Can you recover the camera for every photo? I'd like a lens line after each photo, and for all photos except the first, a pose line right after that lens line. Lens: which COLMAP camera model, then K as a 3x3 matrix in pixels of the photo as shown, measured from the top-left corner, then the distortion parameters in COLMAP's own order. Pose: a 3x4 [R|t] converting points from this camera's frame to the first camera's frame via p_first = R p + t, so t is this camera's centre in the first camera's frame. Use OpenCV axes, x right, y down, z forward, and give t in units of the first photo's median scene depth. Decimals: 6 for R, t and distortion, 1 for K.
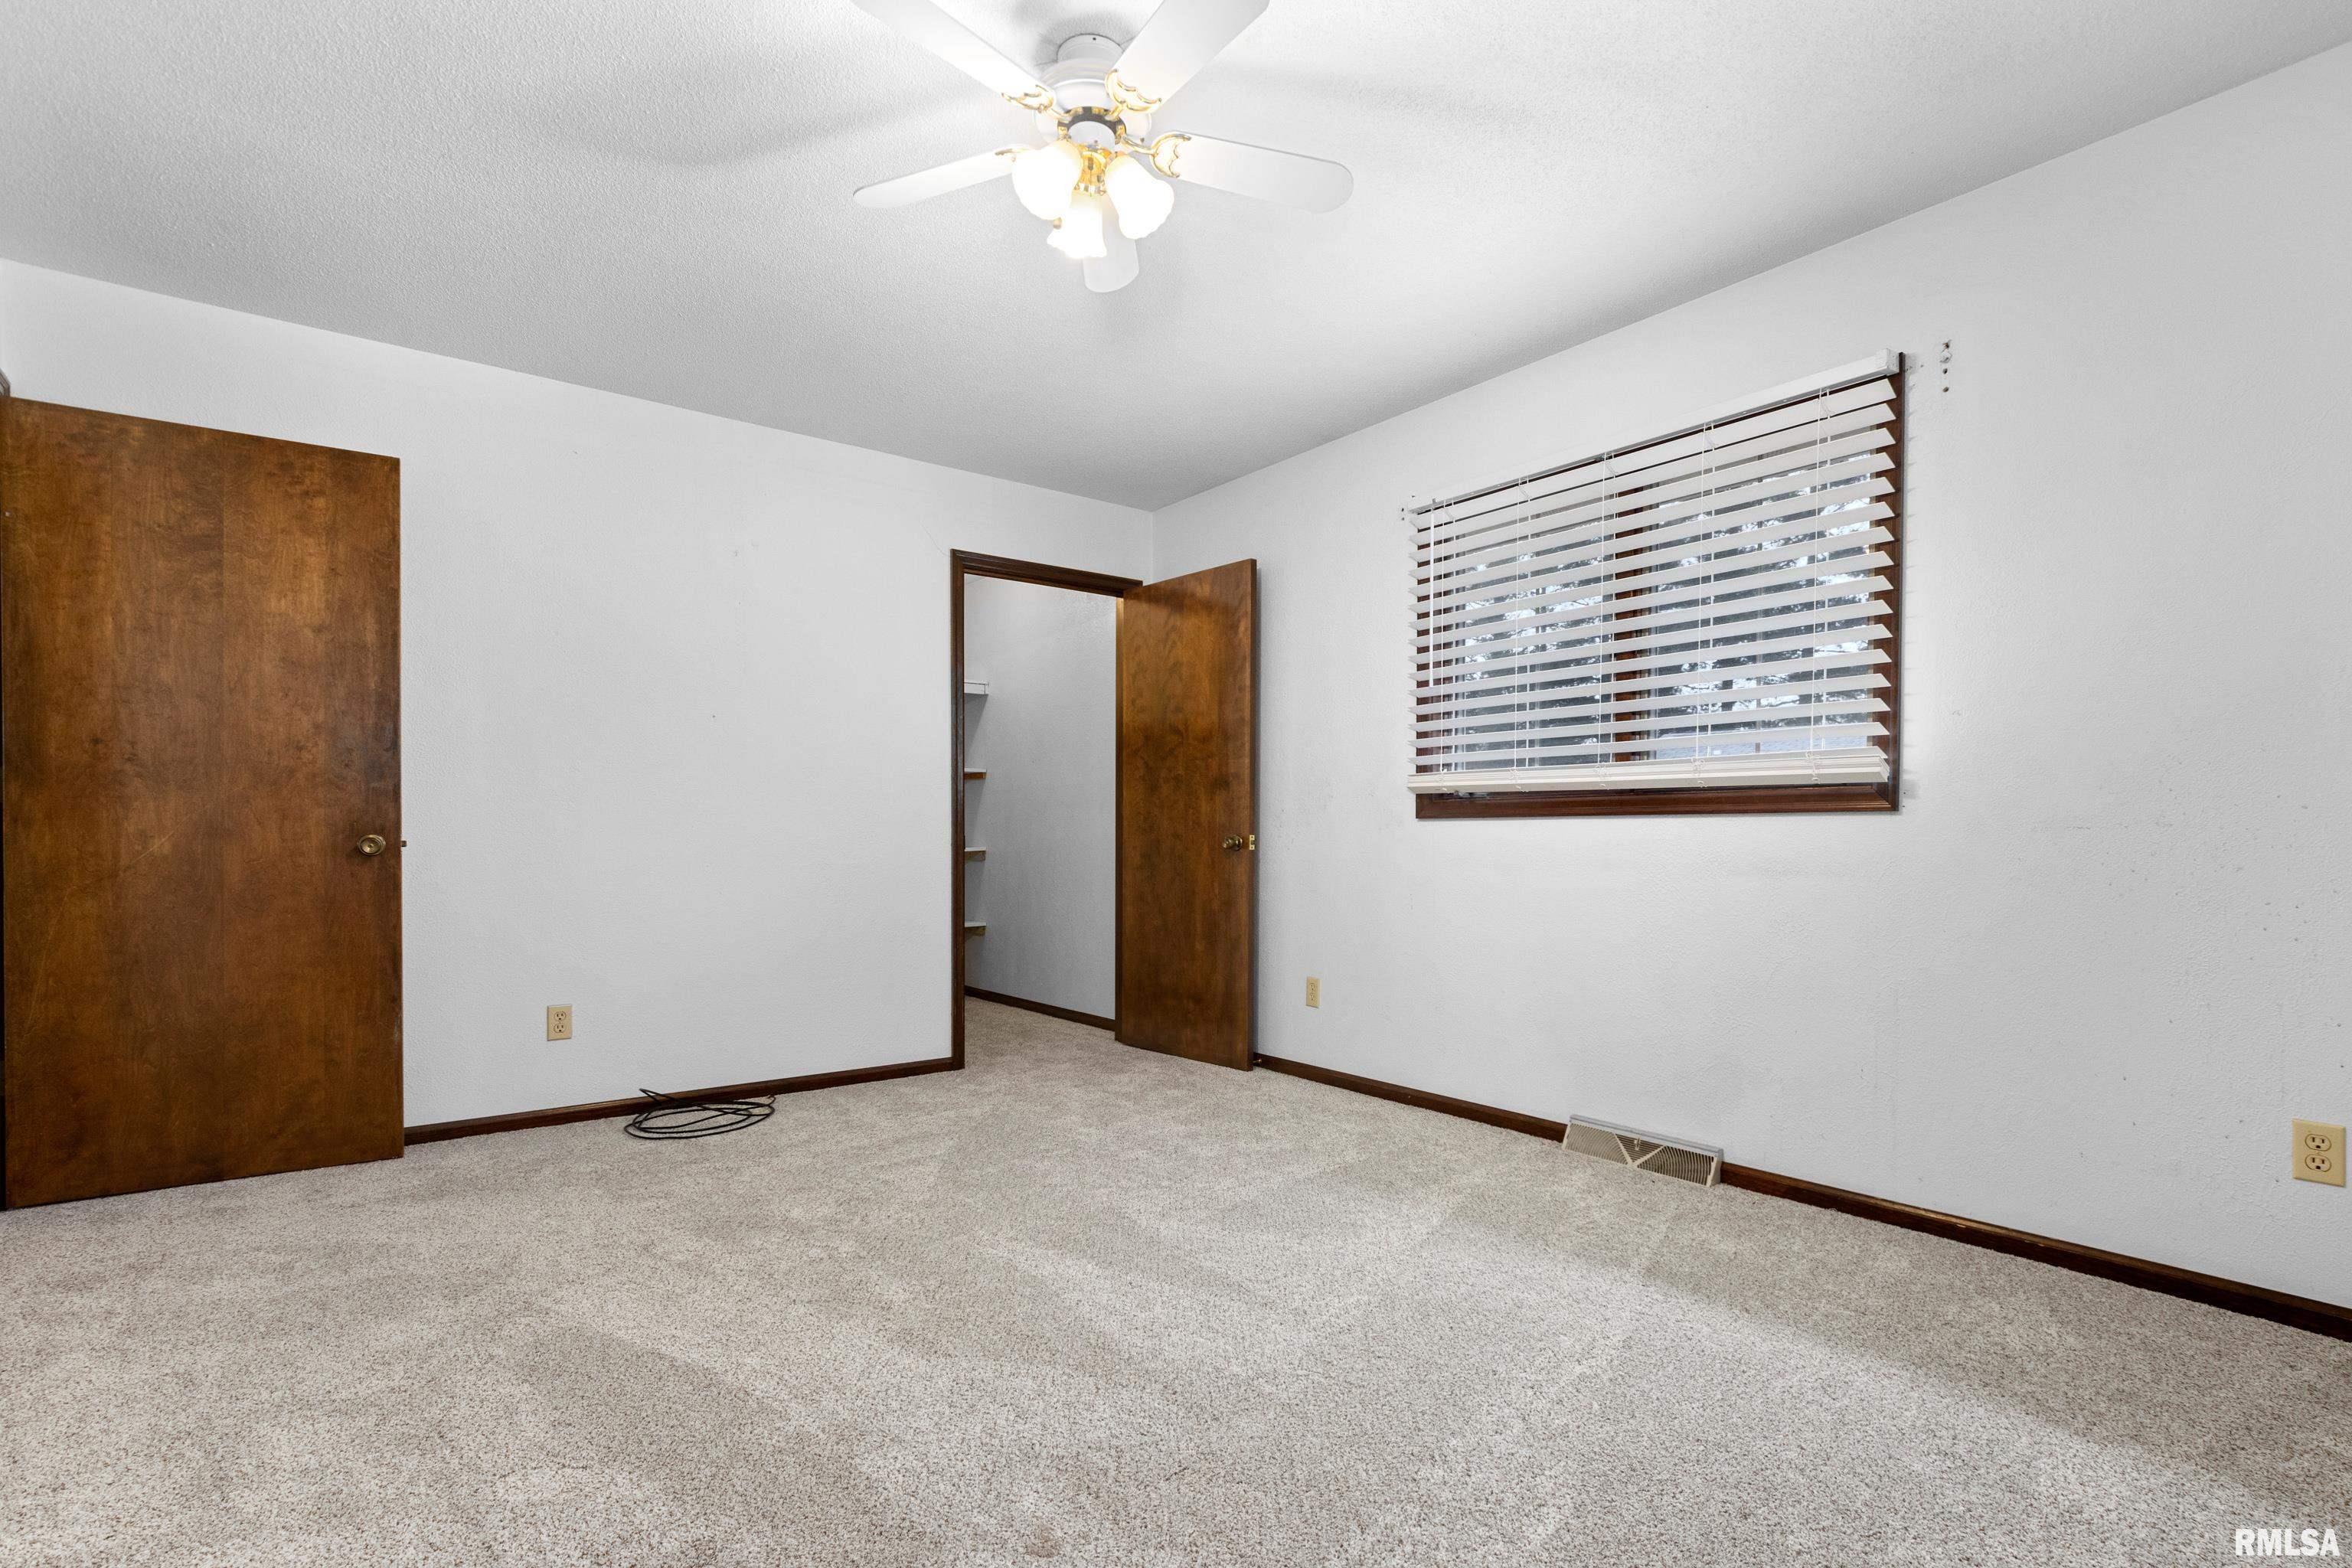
lens RADIAL K [[1108.4, 0, 1181.4], [0, 1108.4, 845.1], [0, 0, 1]] dist [0.003436, -0.000393]
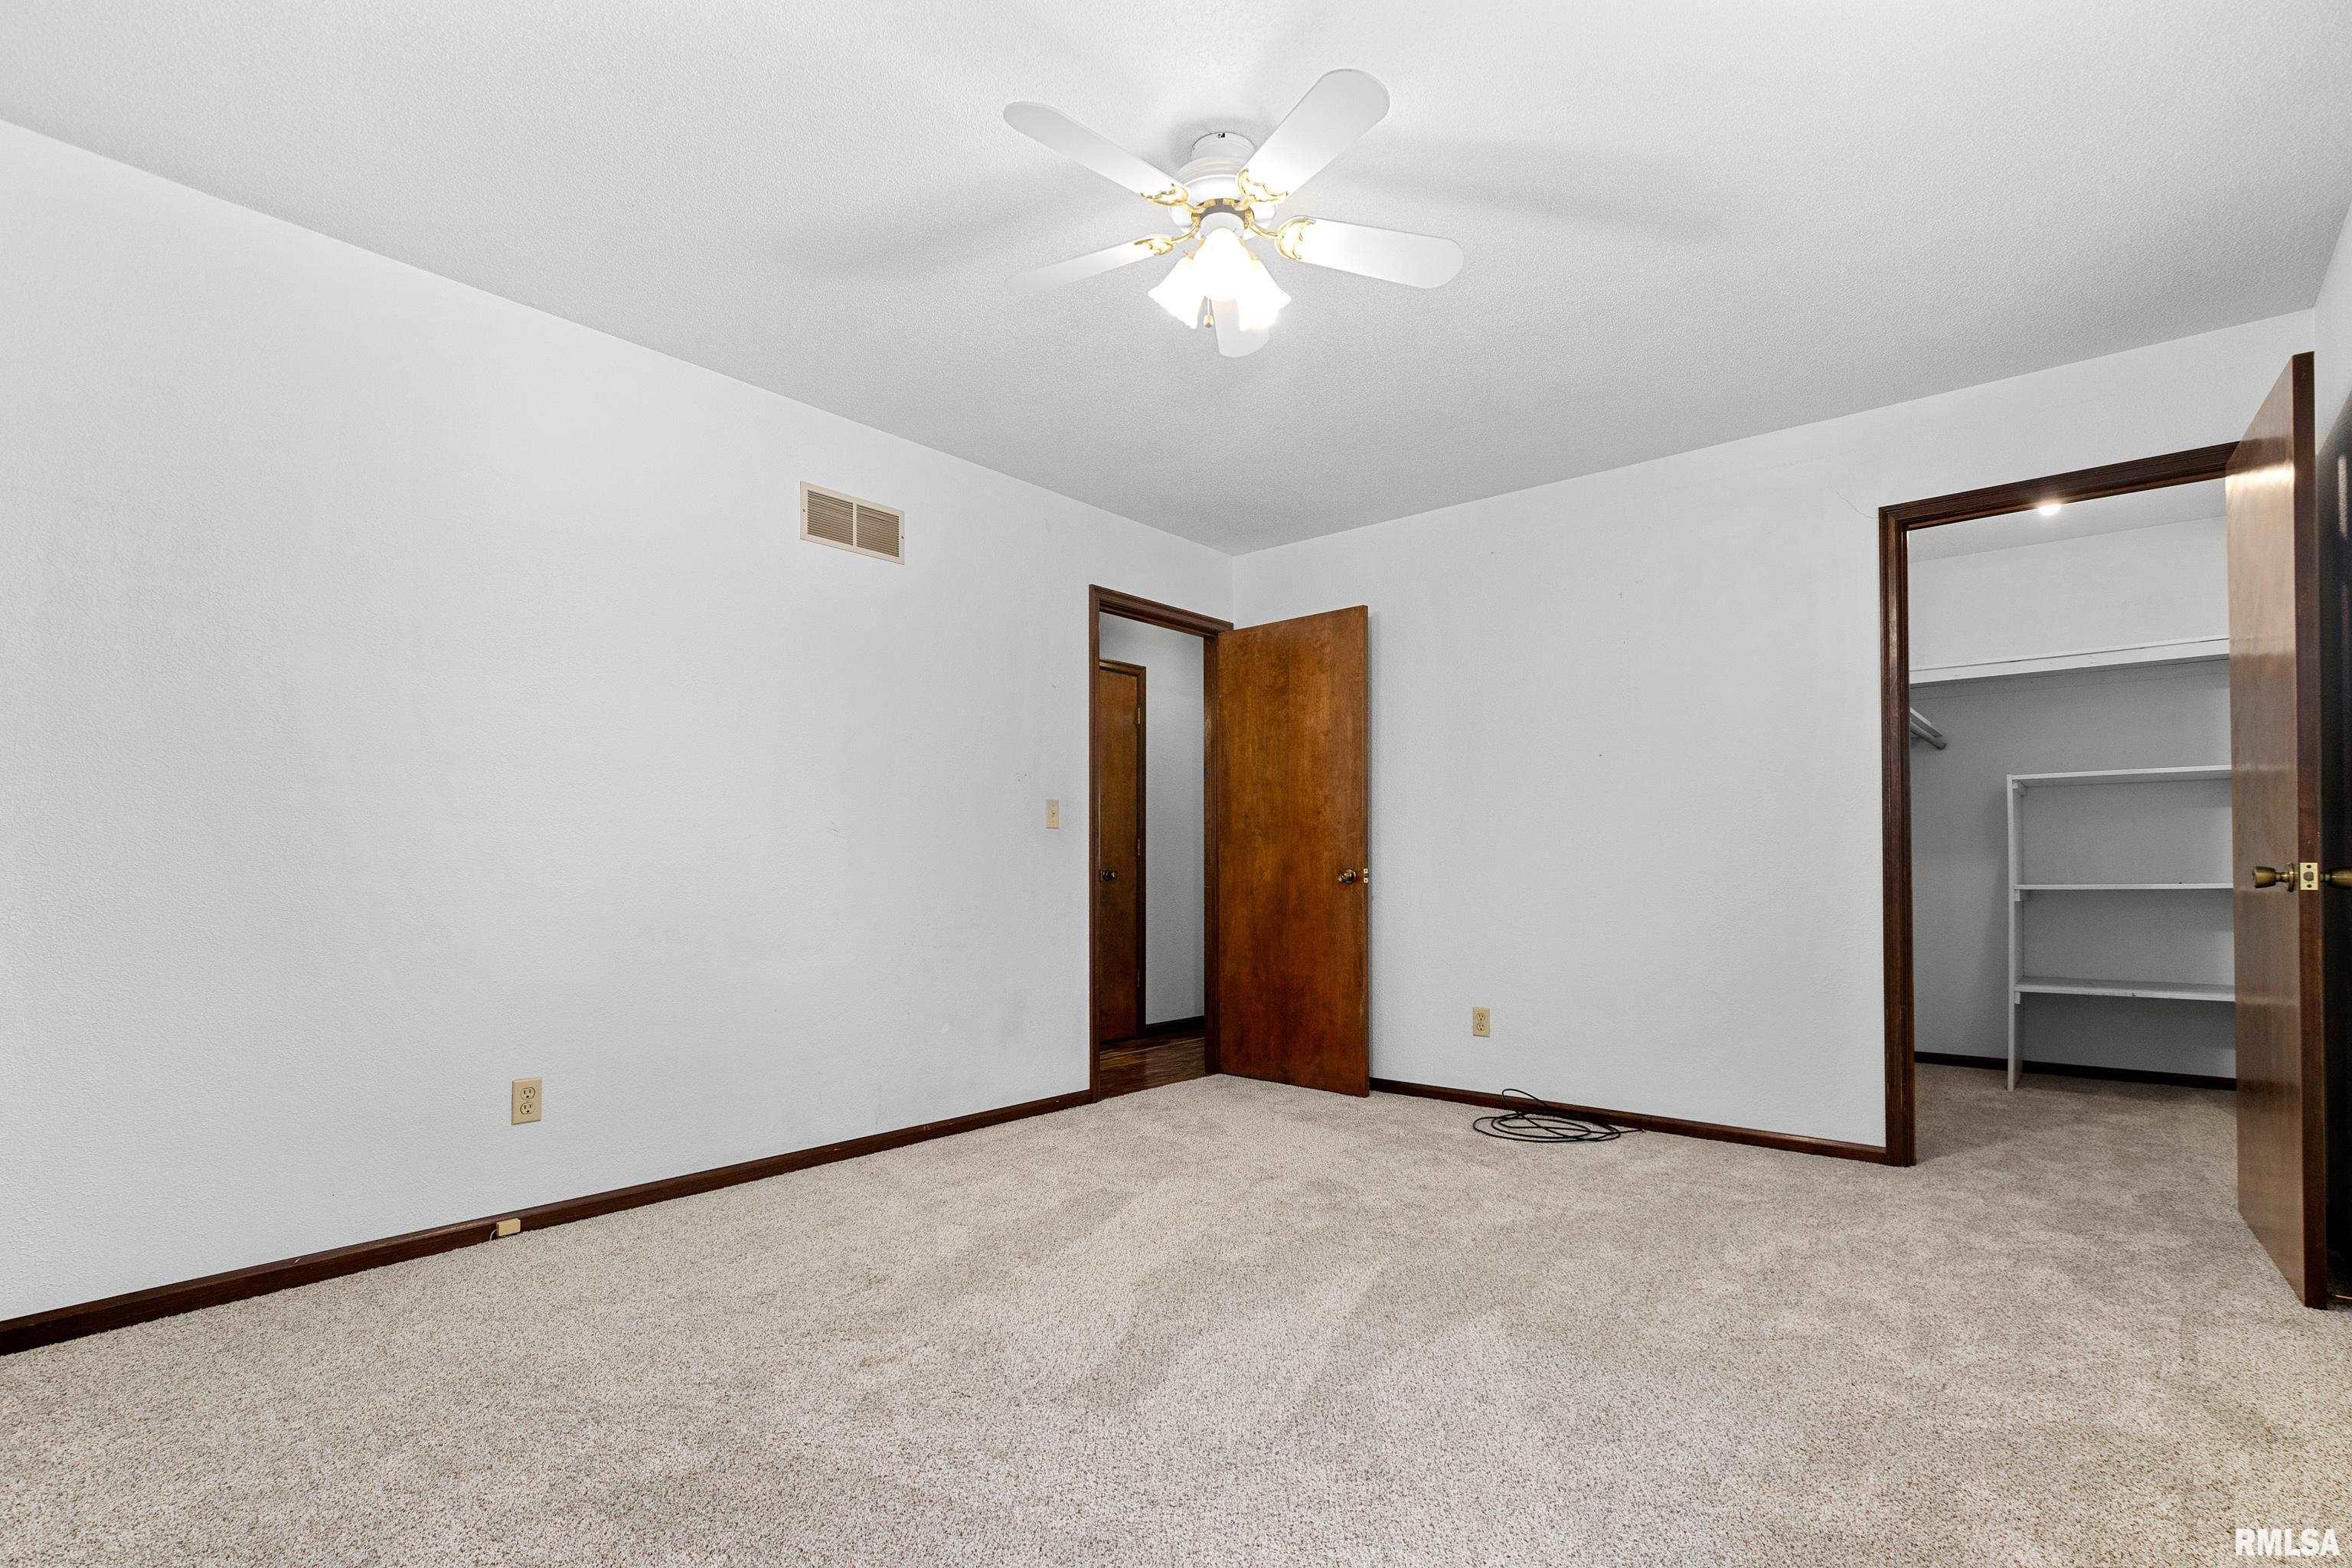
lens RADIAL K [[1108.4, 0, 1239.2], [0, 1108.4, 862.6], [0, 0, 1]] dist [0.003436, -0.000393]
pose [[0.236083, -0.008970, -0.971692, 0.660587], [-0.004610, 0.999936, -0.010351, -0.002322], [0.971722, 0.006923, 0.236026, 0.531891]]
